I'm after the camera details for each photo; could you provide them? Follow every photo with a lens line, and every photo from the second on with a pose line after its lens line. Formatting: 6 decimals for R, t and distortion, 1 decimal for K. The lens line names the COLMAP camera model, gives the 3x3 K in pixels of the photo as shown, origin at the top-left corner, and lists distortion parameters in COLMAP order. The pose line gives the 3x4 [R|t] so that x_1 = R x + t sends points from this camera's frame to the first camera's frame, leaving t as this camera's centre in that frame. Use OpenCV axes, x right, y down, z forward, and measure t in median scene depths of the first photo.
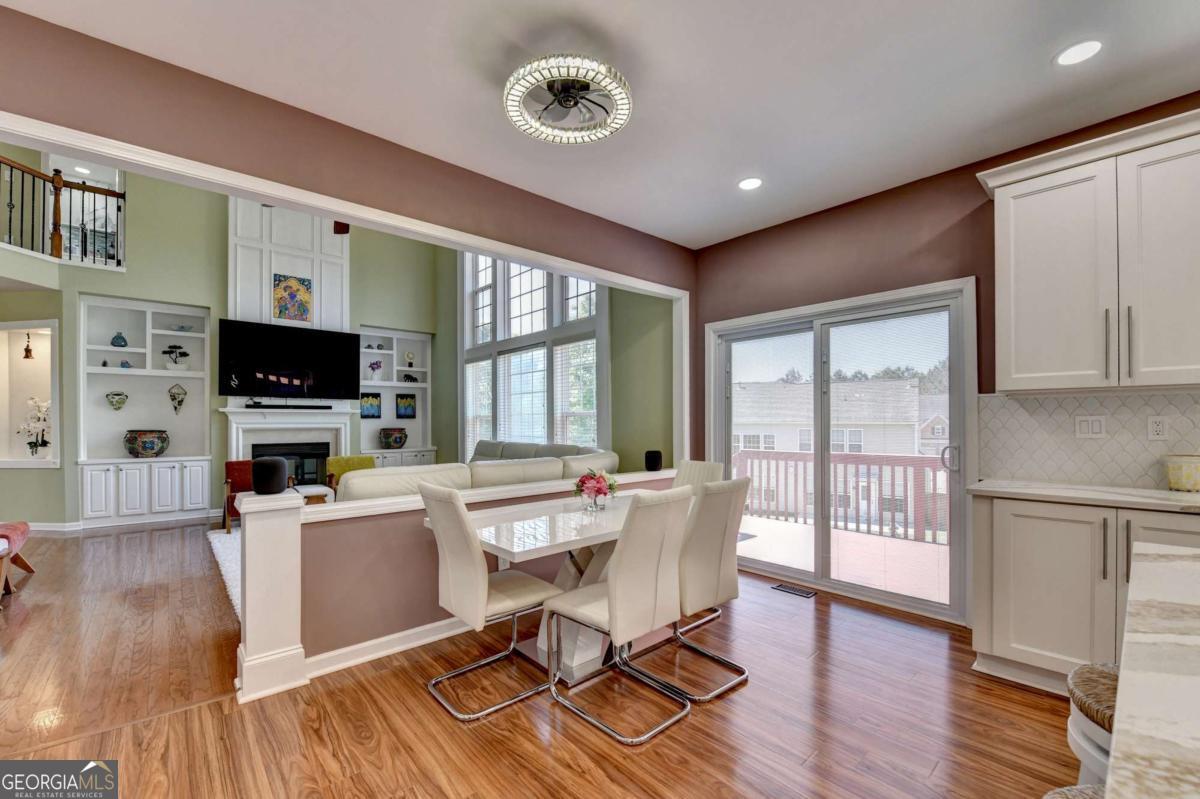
lens RADIAL K [[489.0, 0, 594.9], [0, 489.0, 421.1], [0, 0, 1]] dist [-0.022312, -0.000148]
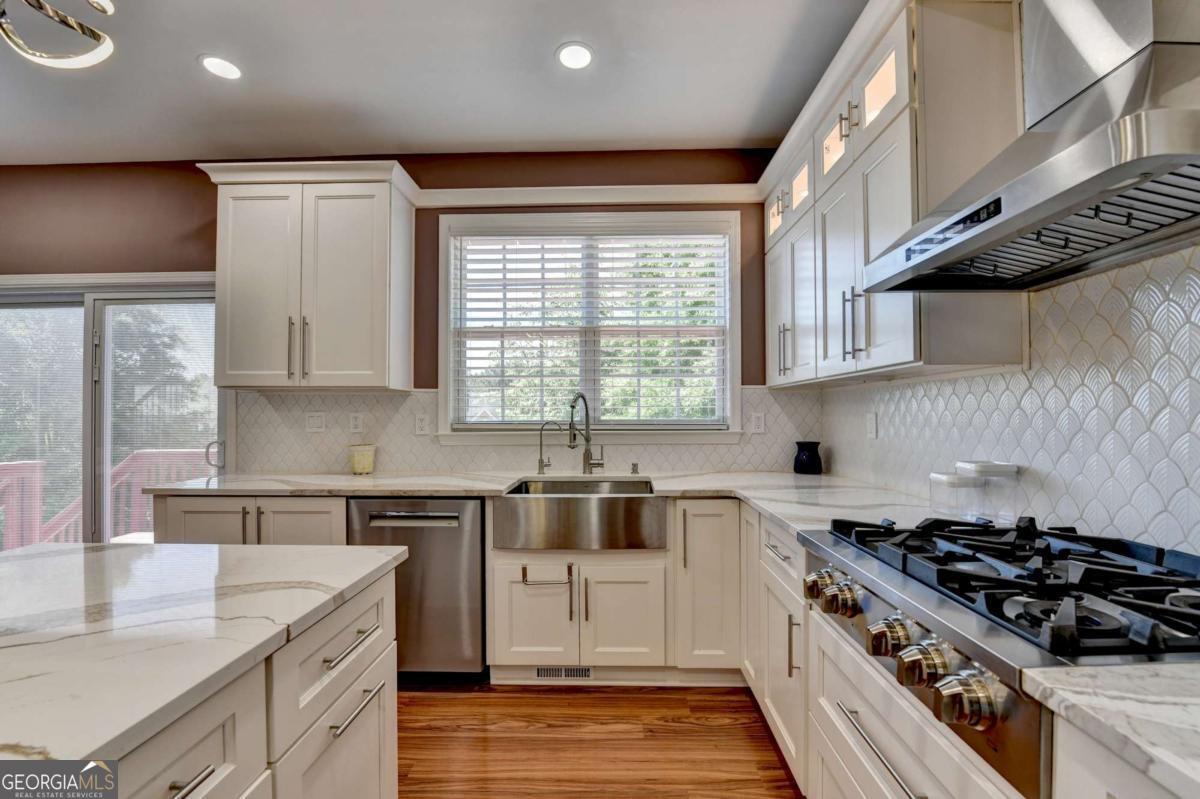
lens RADIAL K [[483.2, 0, 603.9], [0, 483.2, 410.1], [0, 0, 1]] dist [-0.015357, -0.000097]
pose [[0.675887, 0.009618, 0.736943, 0.702194], [-0.002049, 0.999936, -0.011171, -0.004816], [-0.737003, 0.006040, 0.675863, -0.293799]]
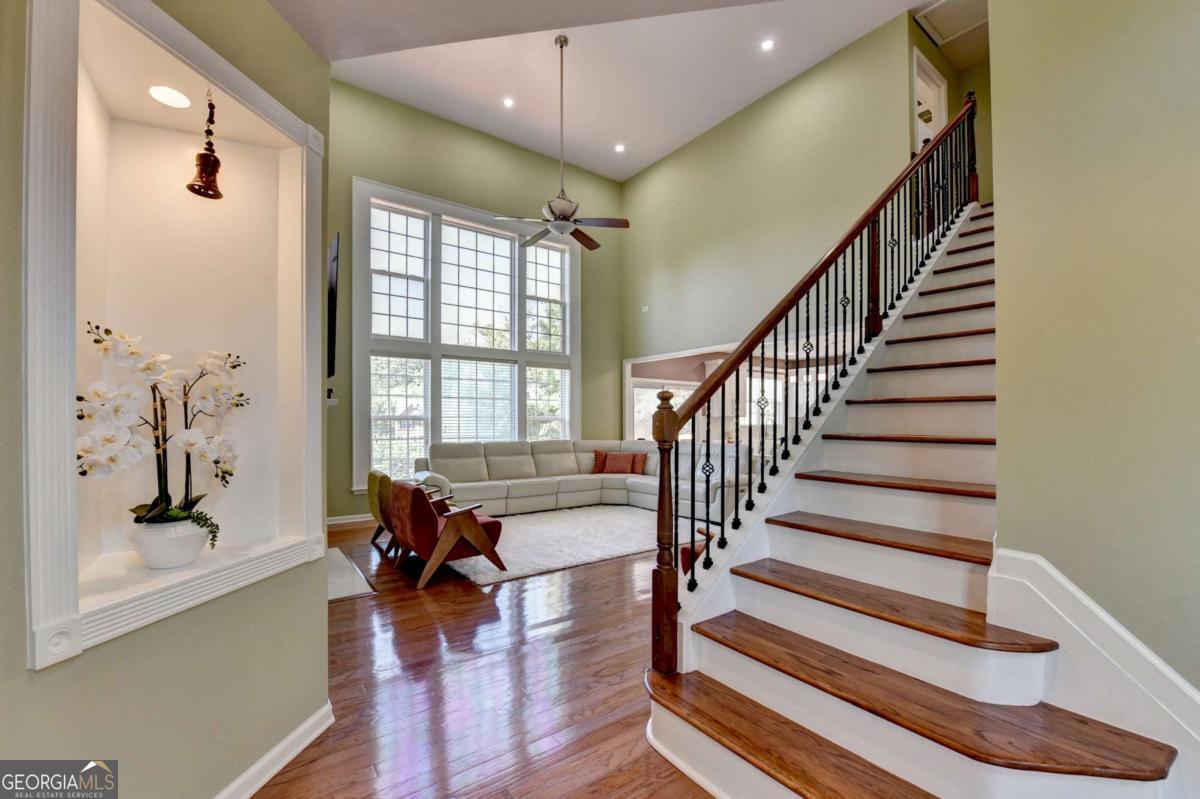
lens RADIAL K [[489.0, 0, 594.9], [0, 489.0, 421.1], [0, 0, 1]] dist [-0.022312, -0.000148]
pose [[0.093801, -0.001965, 0.995589, -3.357723], [-0.001409, 0.999997, 0.002107, -0.031299], [-0.995590, -0.001600, 0.093798, 1.779684]]
